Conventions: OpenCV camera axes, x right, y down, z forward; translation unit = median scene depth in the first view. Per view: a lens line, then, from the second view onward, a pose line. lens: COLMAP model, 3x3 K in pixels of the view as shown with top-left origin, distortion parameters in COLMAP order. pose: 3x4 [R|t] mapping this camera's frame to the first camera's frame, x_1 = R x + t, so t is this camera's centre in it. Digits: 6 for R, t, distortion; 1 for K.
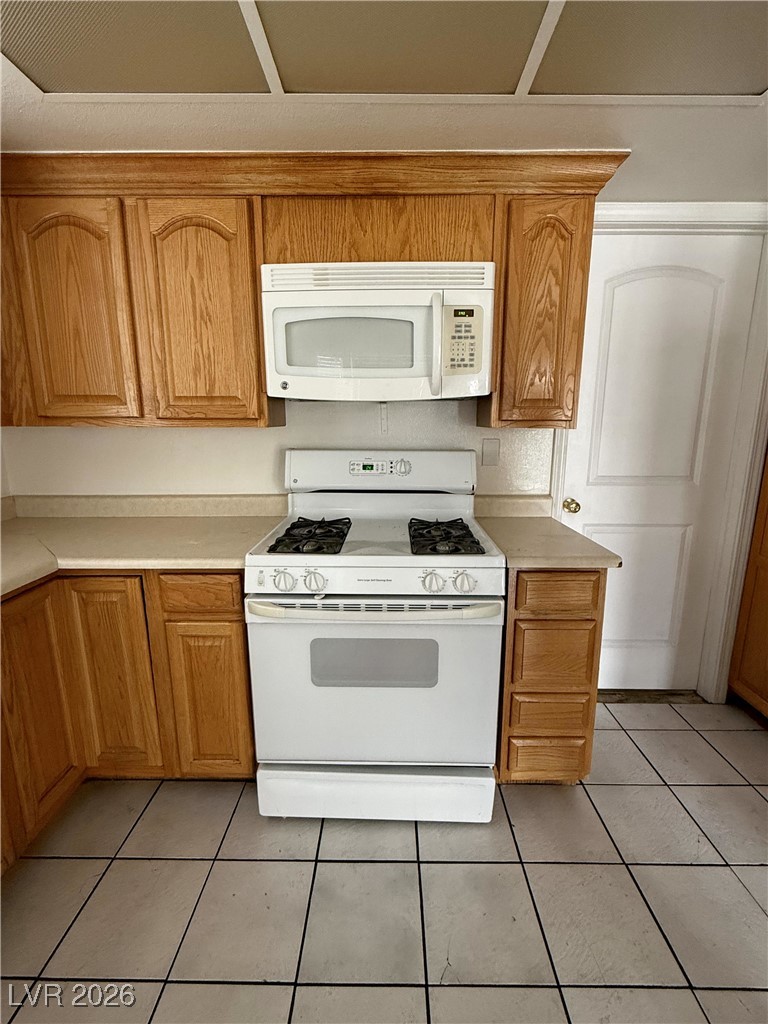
lens RADIAL K [[473.8, 0, 384.5], [0, 473.8, 510.3], [0, 0, 1]] dist [0.003370, 0.000394]
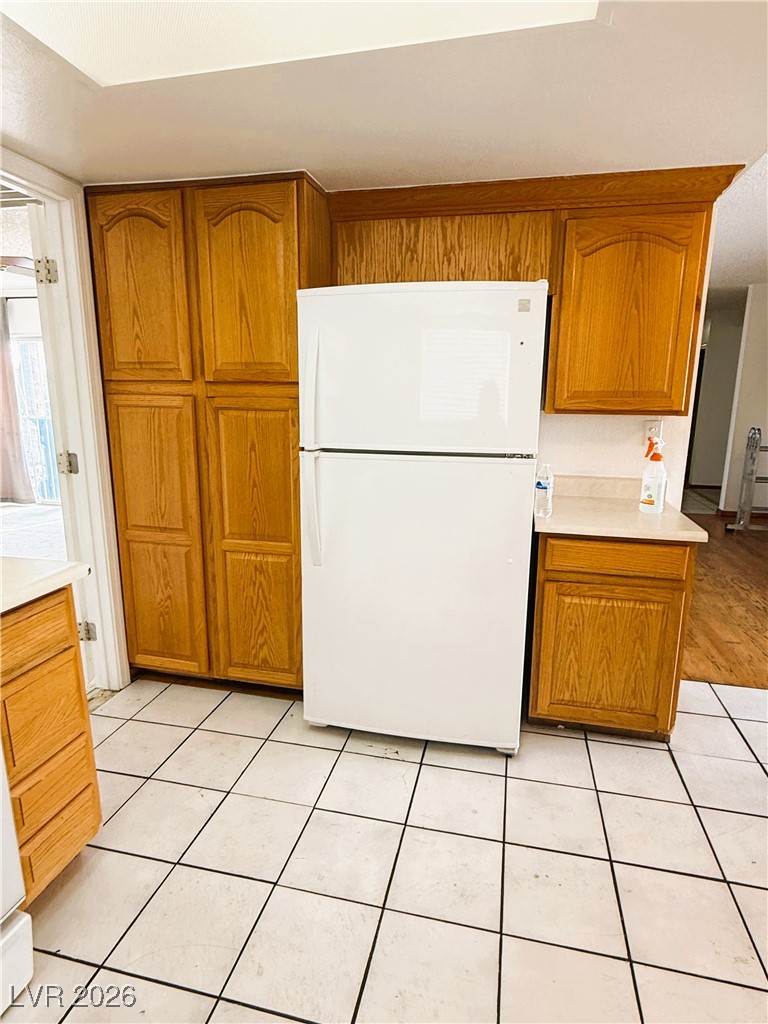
lens RADIAL K [[567.1, 0, 384.1], [0, 567.1, 511.6], [0, 0, 1]] dist [-0.002548, -0.000566]
pose [[0.208483, -0.203755, 0.956566, -0.346609], [0.190724, 0.967751, 0.164569, -0.056925], [-0.959249, 0.148131, 0.240620, 0.197371]]
